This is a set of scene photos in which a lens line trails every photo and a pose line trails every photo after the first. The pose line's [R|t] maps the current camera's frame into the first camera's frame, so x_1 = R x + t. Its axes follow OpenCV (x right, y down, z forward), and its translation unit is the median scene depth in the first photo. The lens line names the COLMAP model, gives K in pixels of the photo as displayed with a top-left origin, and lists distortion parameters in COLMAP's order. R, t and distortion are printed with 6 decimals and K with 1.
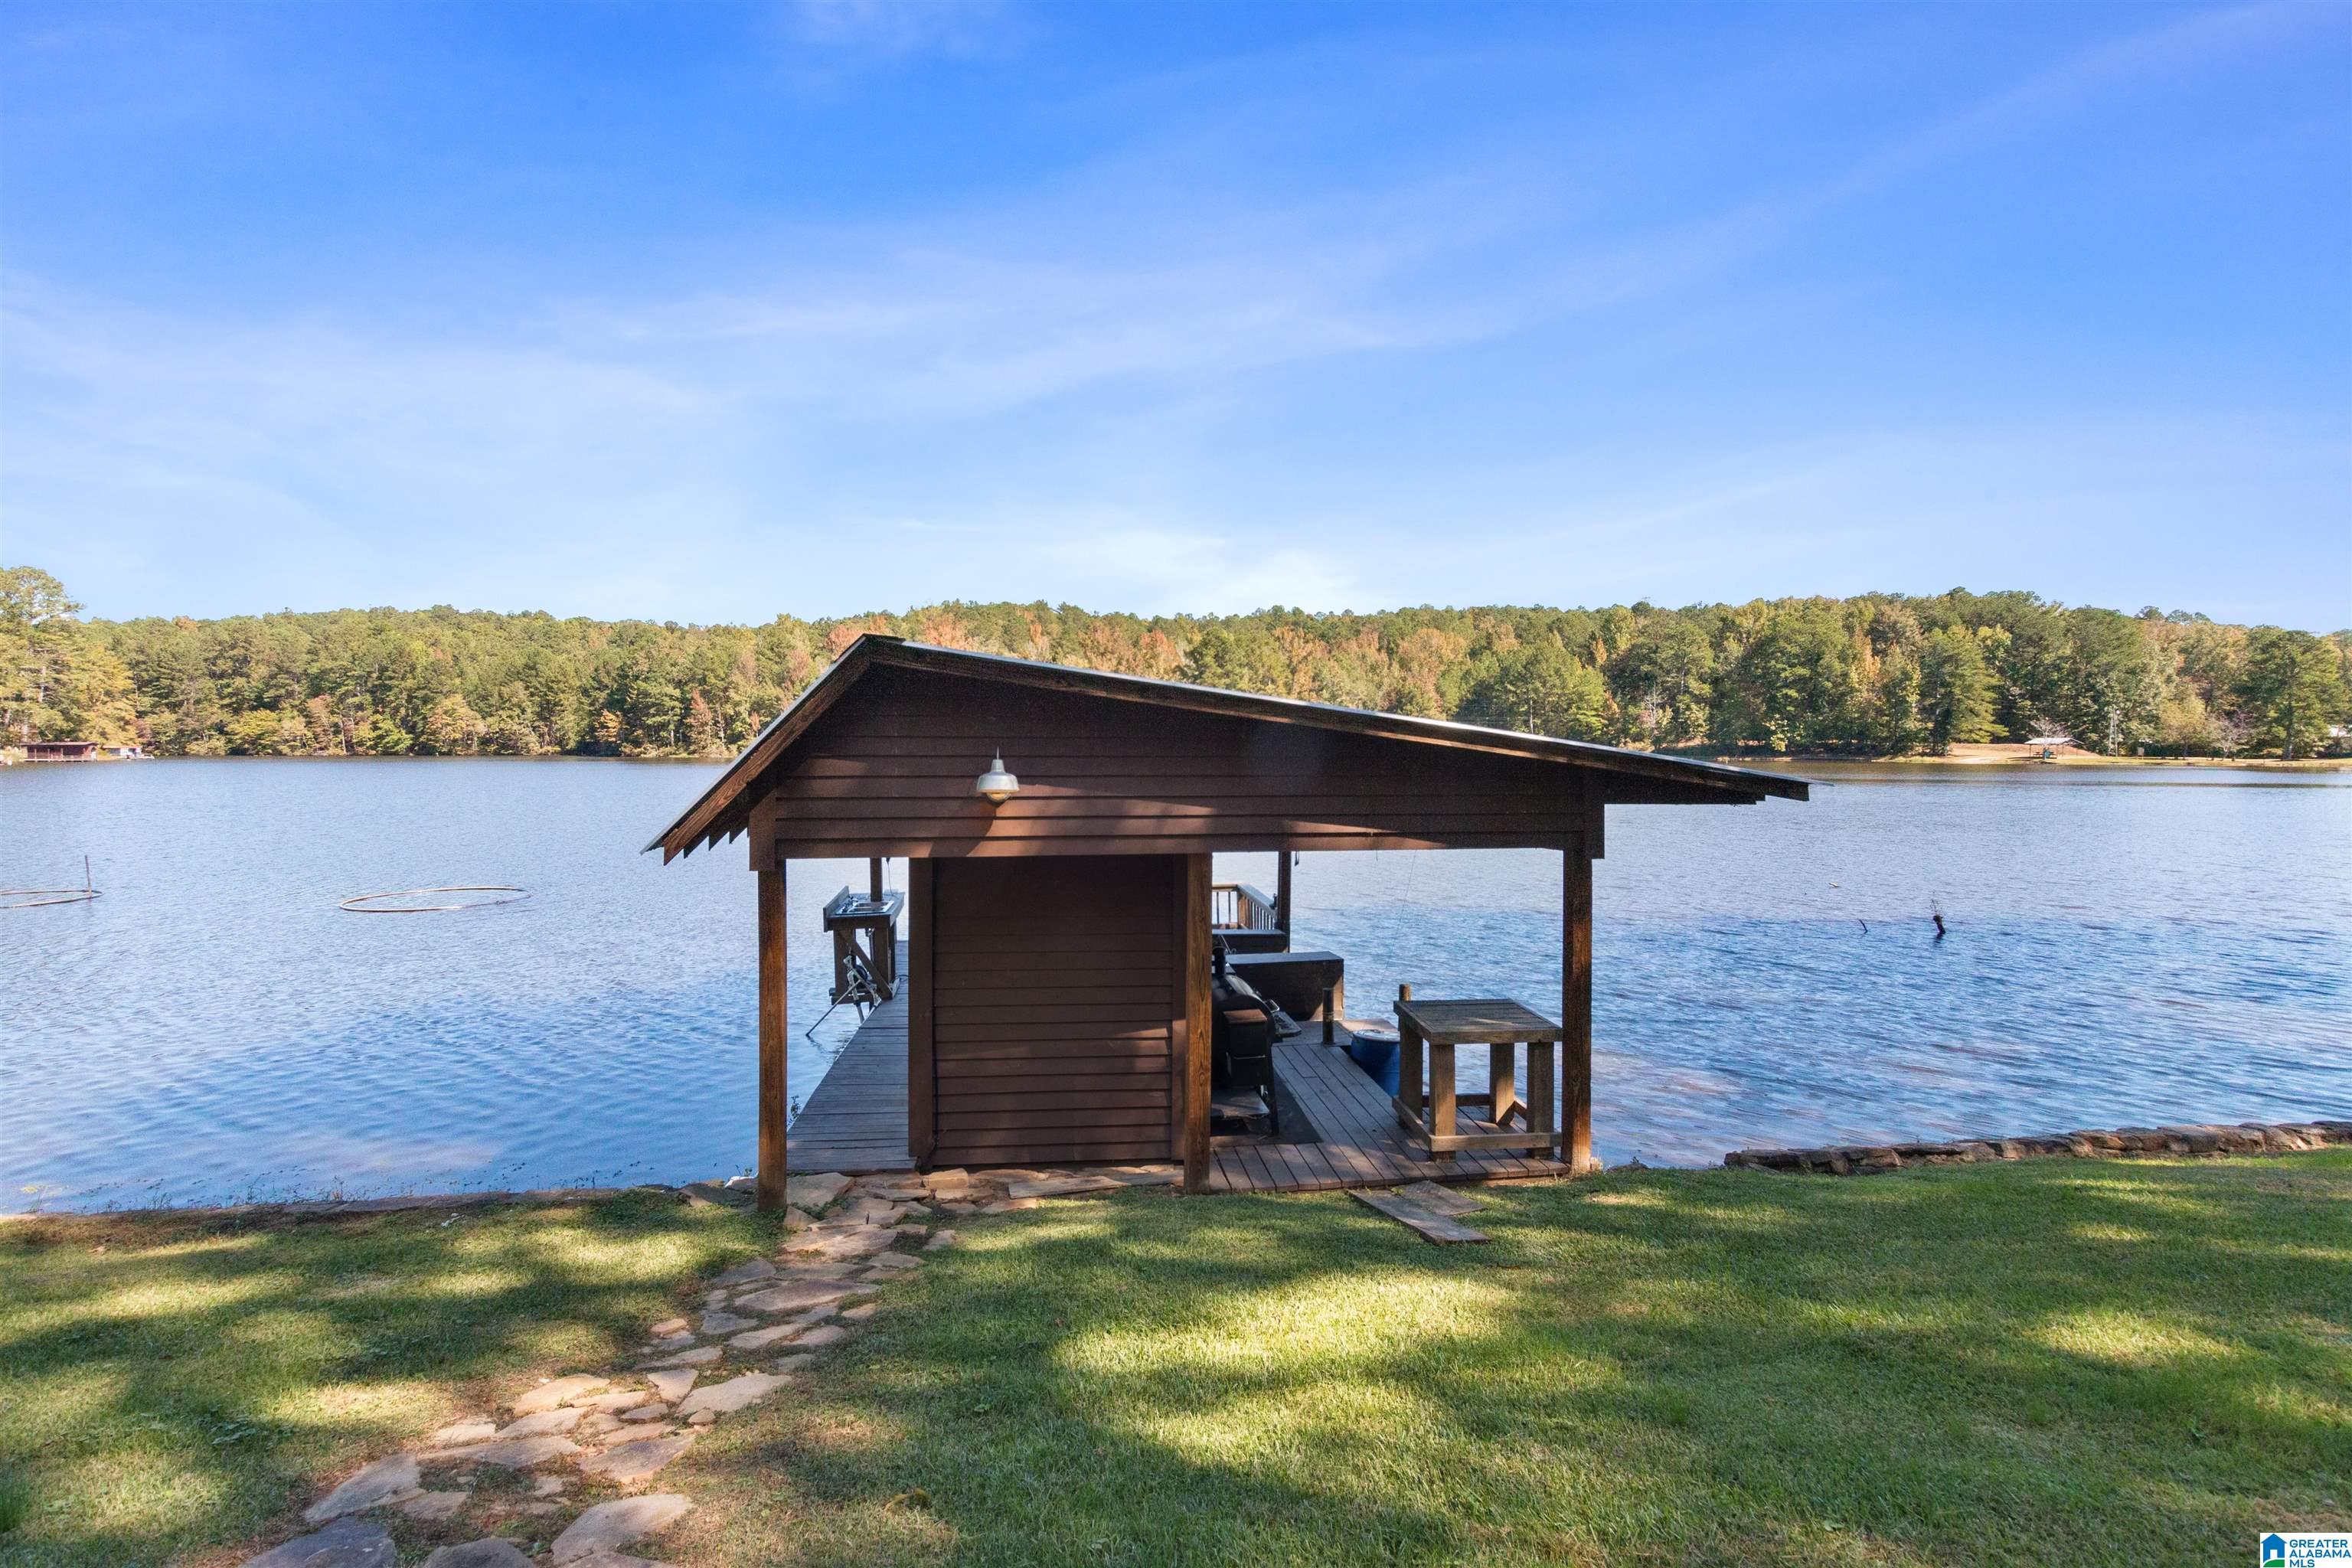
lens RADIAL K [[1103.6, 0, 1190.4], [0, 1103.6, 795.8], [0, 0, 1]] dist [0.008928, -0.005226]
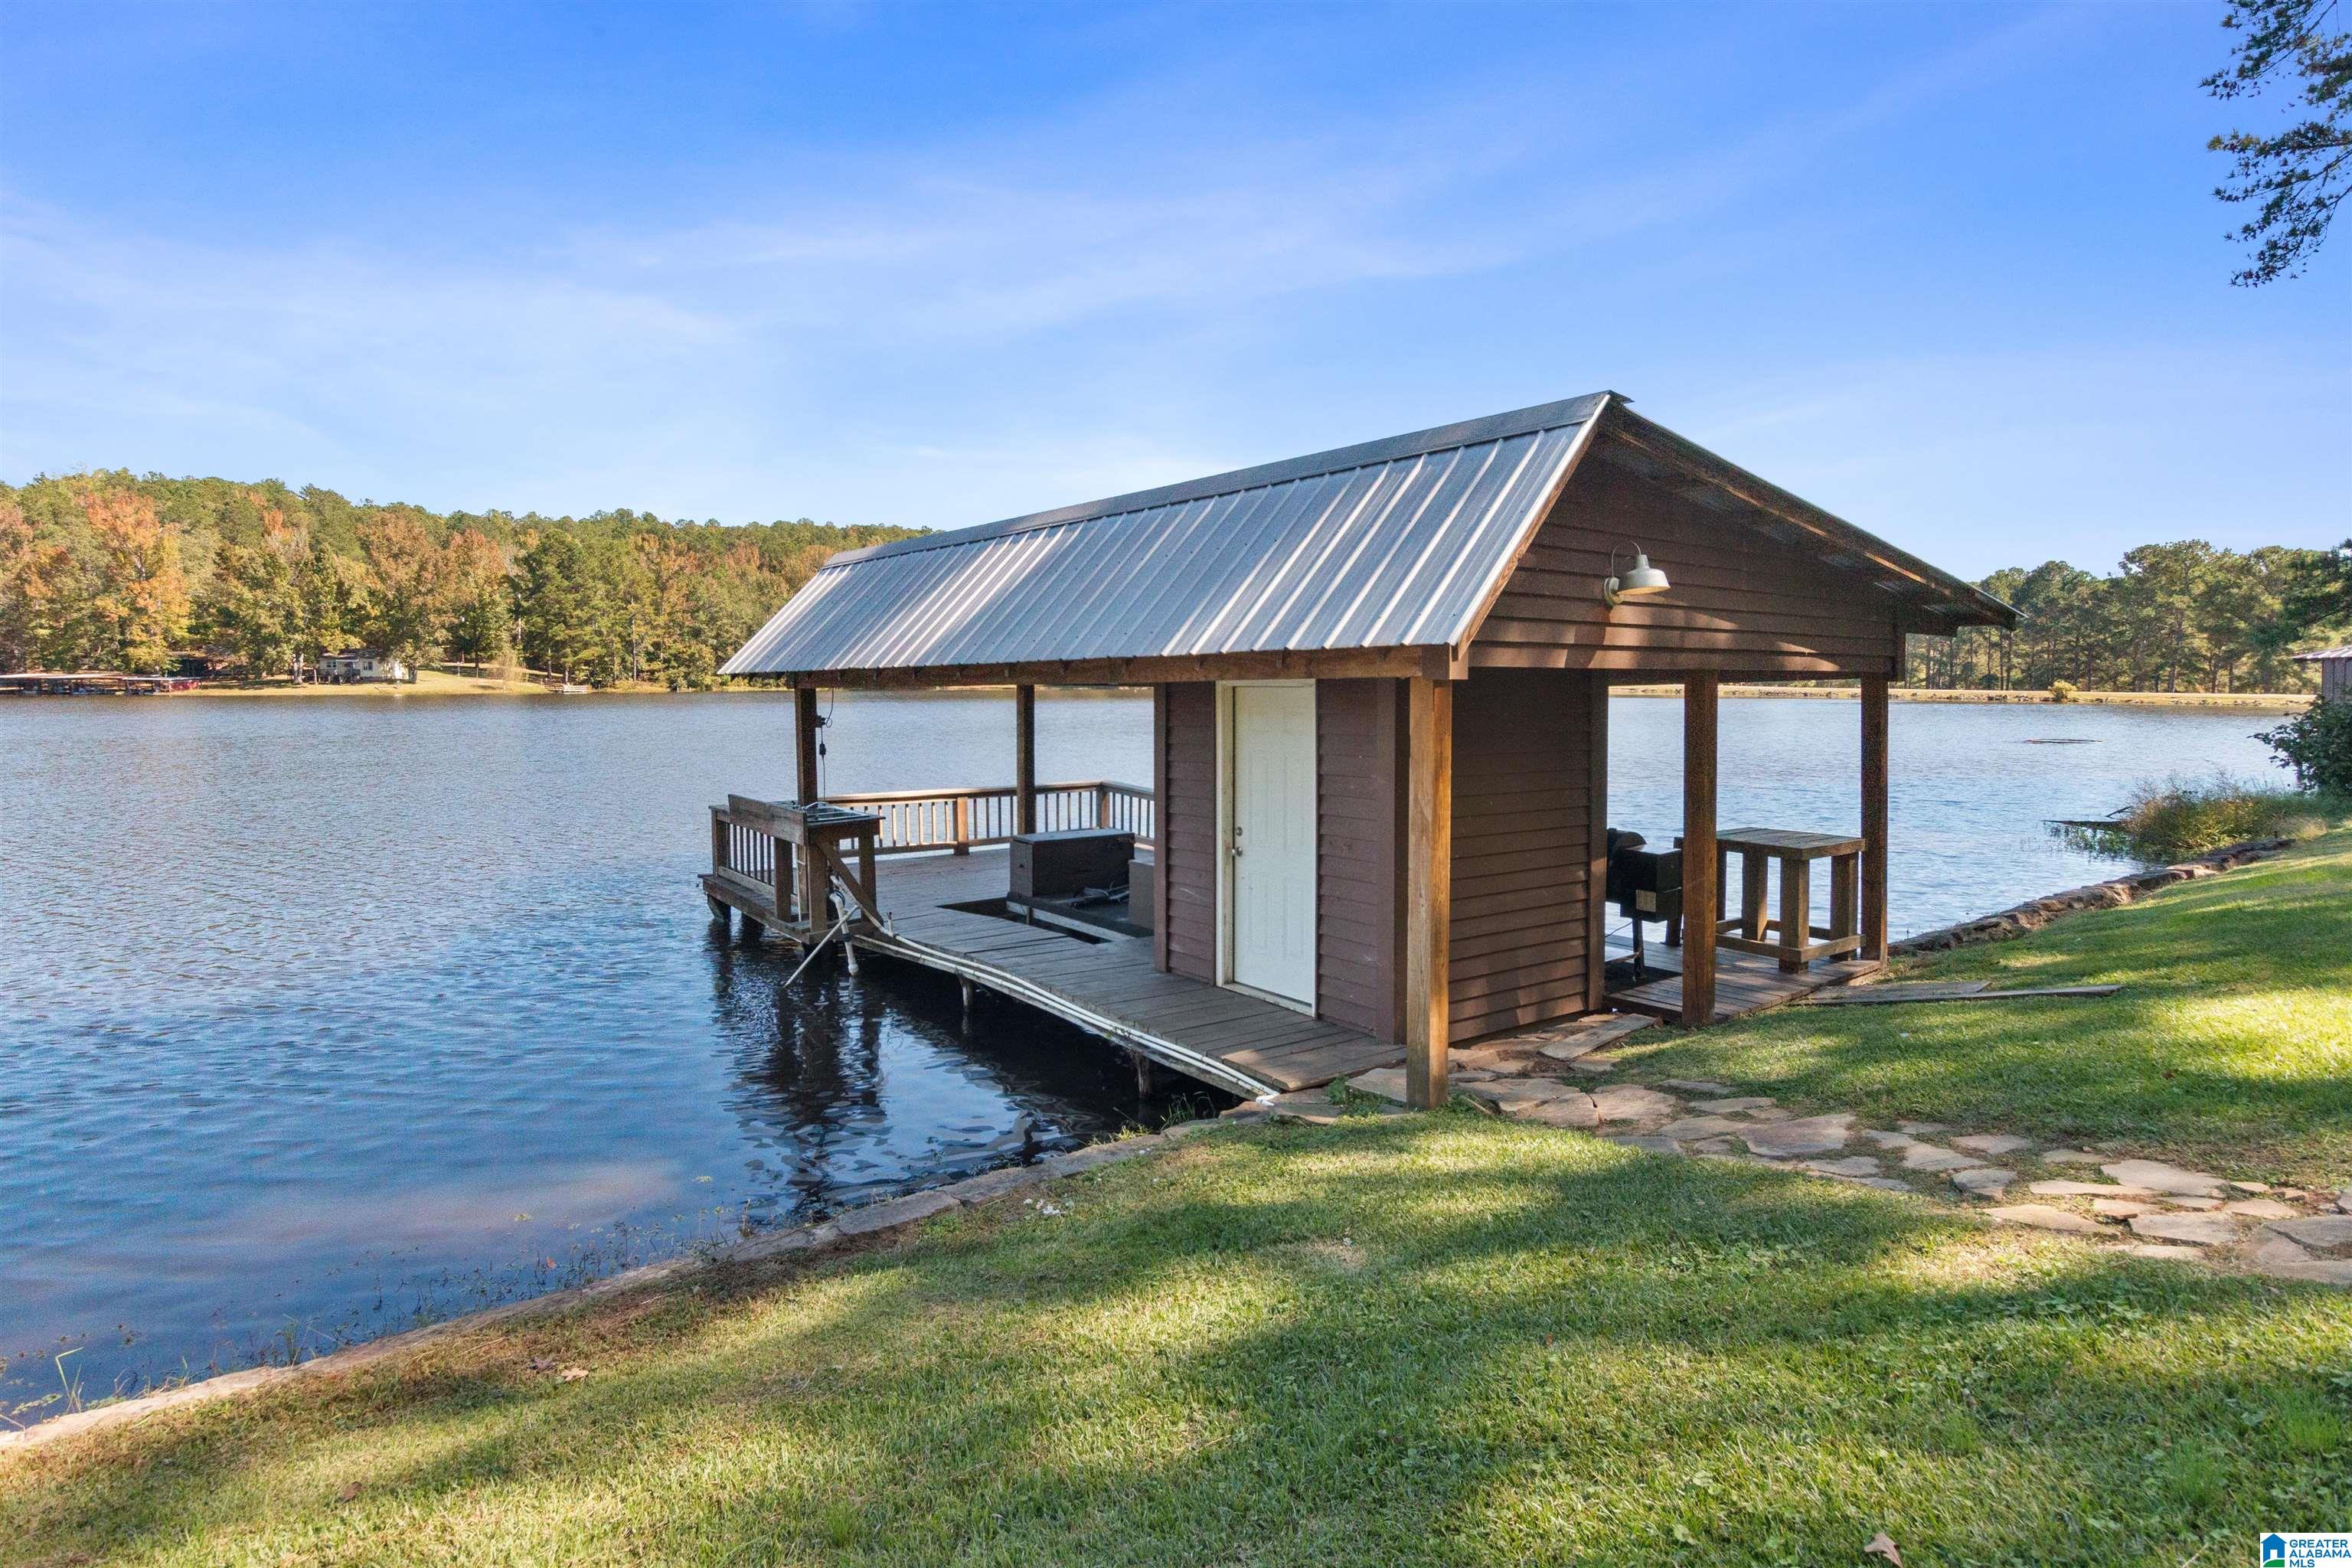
lens RADIAL K [[1200.0, 0, 1156.6], [0, 1200.0, 762.5], [0, 0, 1]] dist [0.005187, -0.003737]
pose [[0.864915, -0.035096, 0.500689, -0.043735], [0.022932, 0.999274, 0.030431, 0.002012], [-0.501394, -0.014838, 0.865092, 0.008276]]
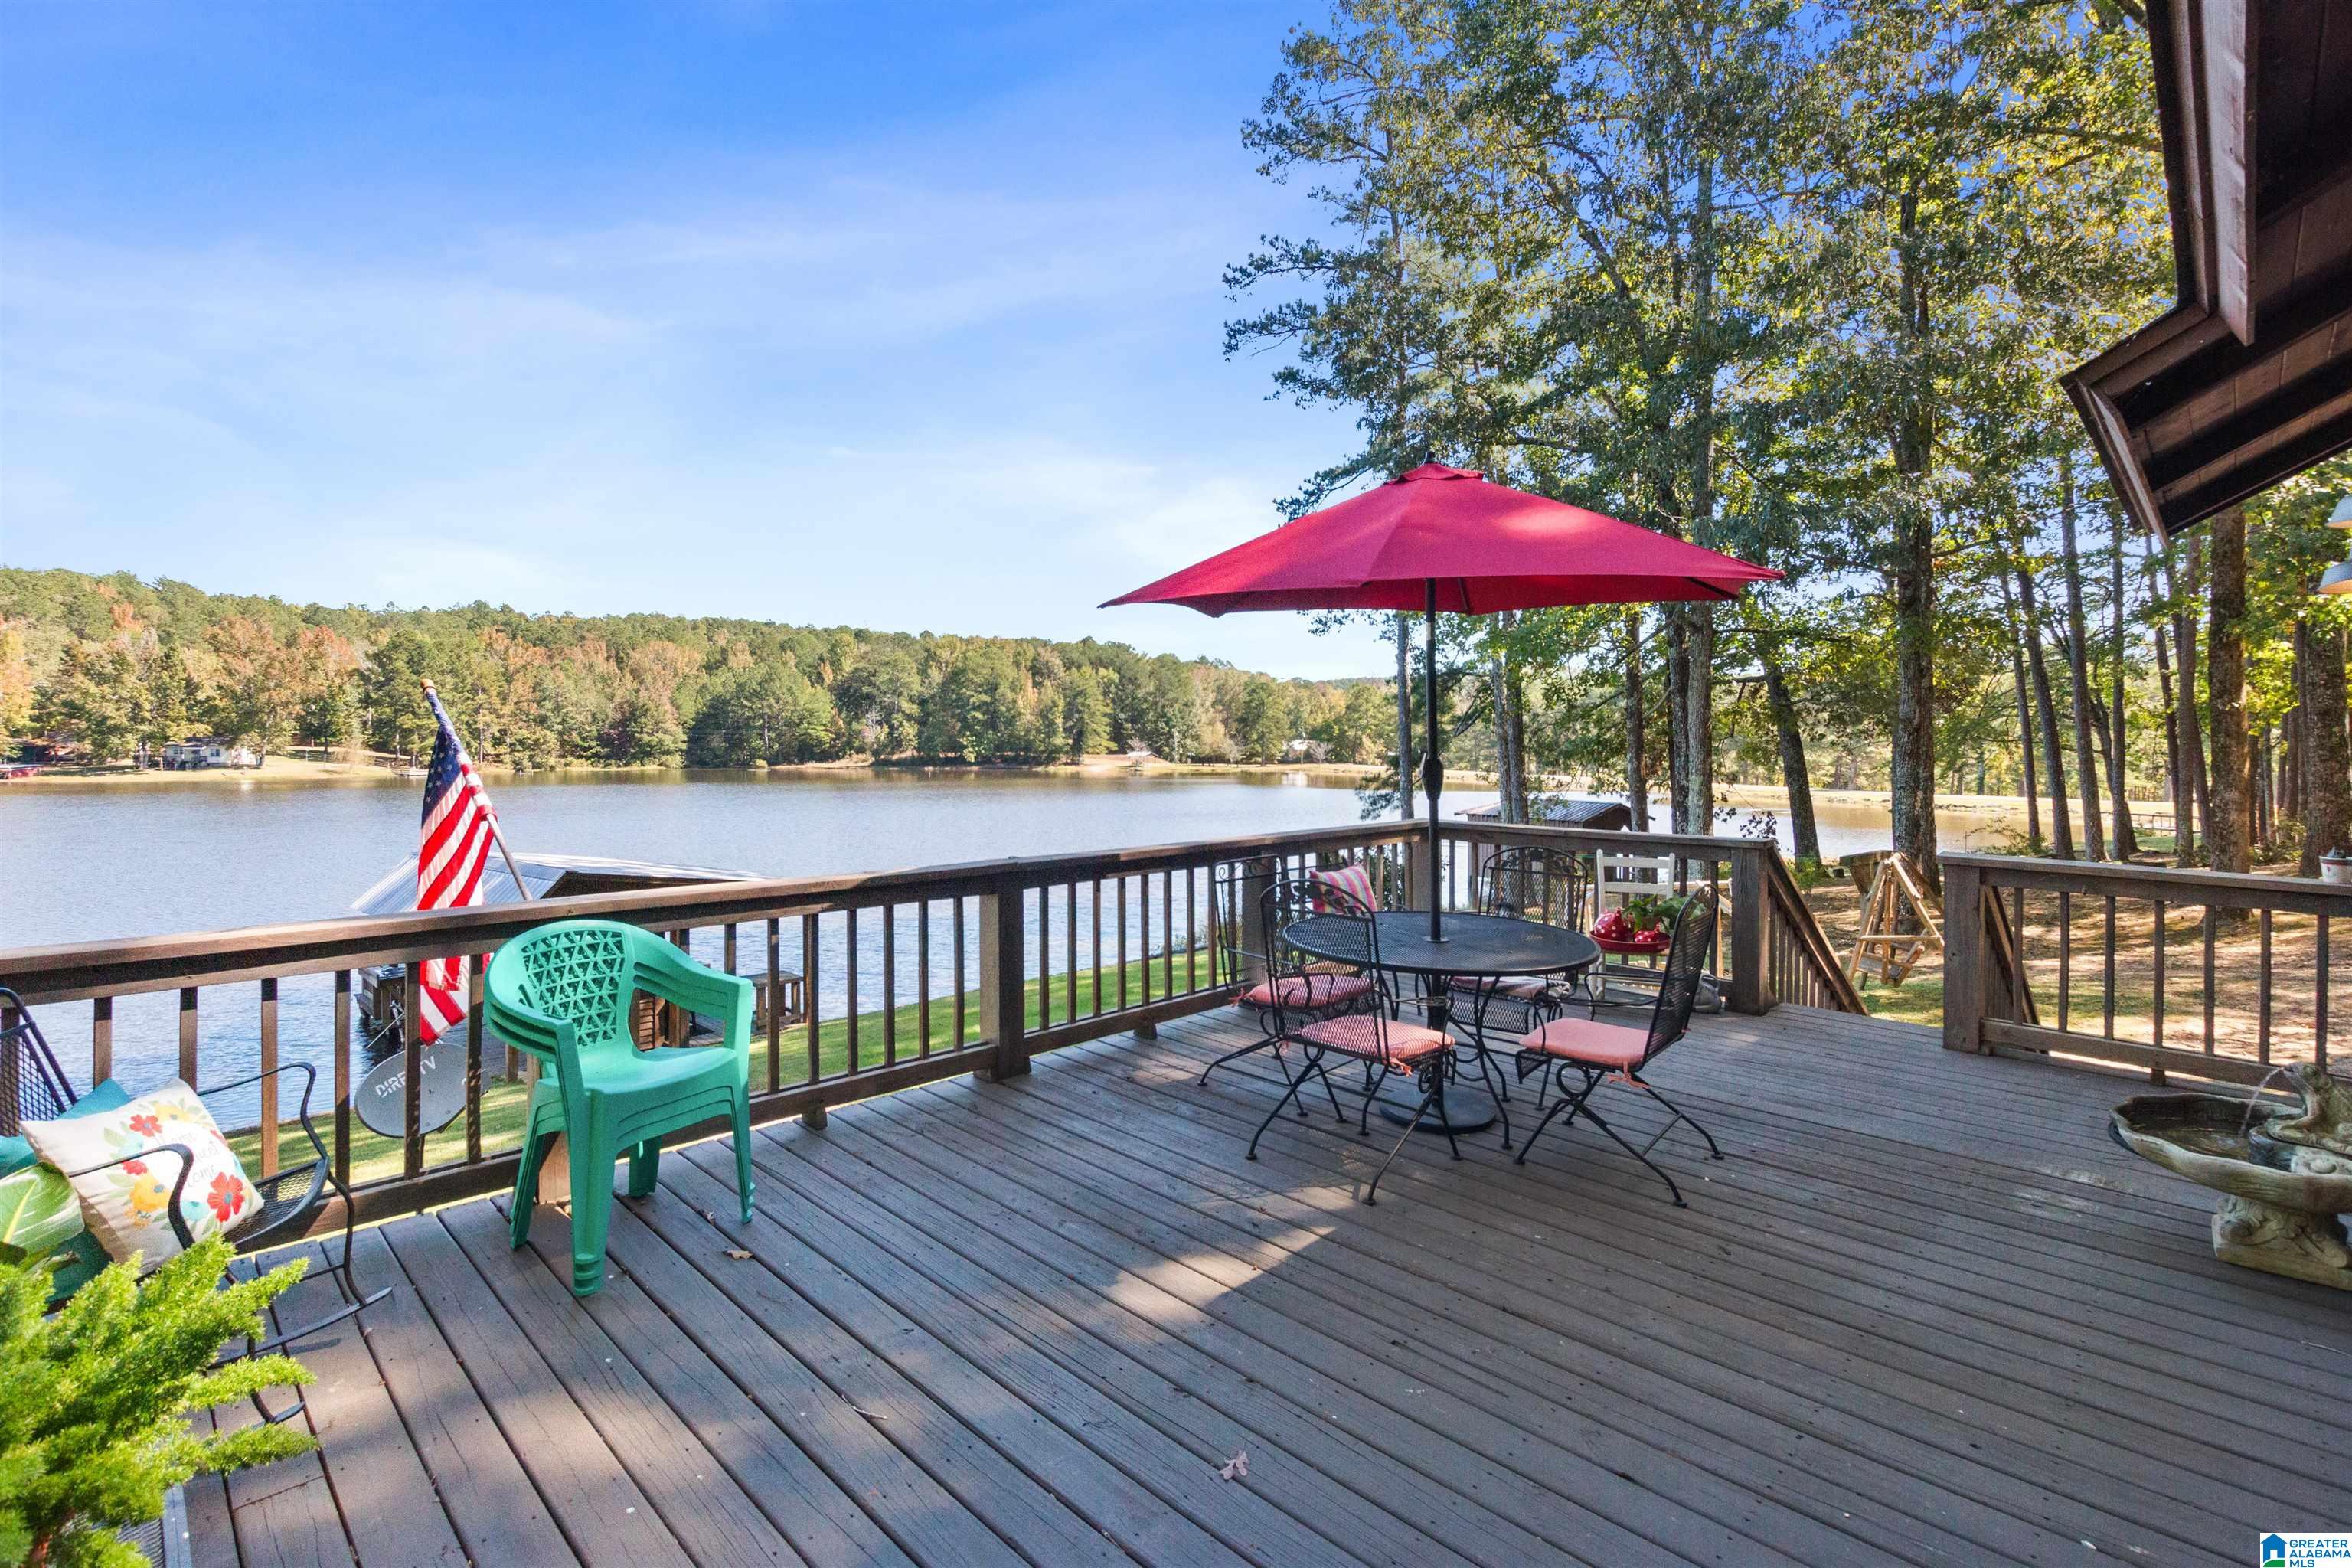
lens RADIAL K [[1103.6, 0, 1183.5], [0, 1103.6, 752.0], [0, 0, 1]] dist [0.008928, -0.005226]
pose [[0.789727, -0.009655, 0.613382, -0.032520], [0.026825, 0.999463, -0.018805, -0.016875], [-0.612871, 0.031304, 0.789562, -0.104162]]
